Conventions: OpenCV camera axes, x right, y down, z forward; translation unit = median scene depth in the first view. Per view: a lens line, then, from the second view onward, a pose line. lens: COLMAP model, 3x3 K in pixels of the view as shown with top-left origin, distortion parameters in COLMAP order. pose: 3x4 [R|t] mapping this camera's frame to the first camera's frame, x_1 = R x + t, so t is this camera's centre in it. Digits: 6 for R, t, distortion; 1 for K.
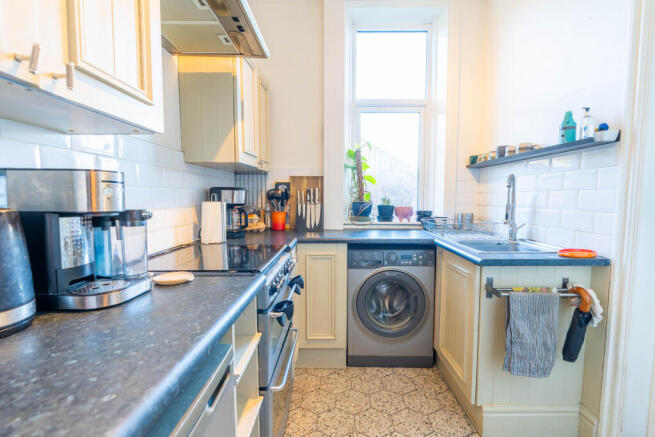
lens RADIAL K [[297.4, 0, 330.0], [0, 297.4, 217.9], [0, 0, 1]] dist [-0.001732, 0.001122]
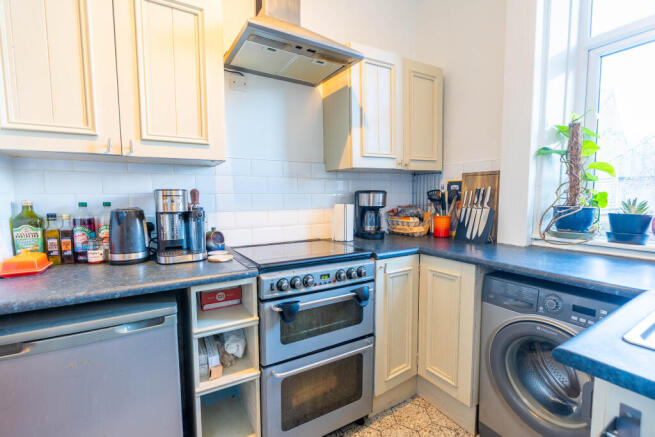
lens RADIAL K [[297.4, 0, 326.6], [0, 297.4, 219.4], [0, 0, 1]] dist [-0.001732, 0.001122]
pose [[0.514892, 0.058818, -0.855235, 0.396725], [-0.050678, 0.997987, 0.038125, -0.026879], [0.855756, 0.023712, 0.516837, 0.264820]]
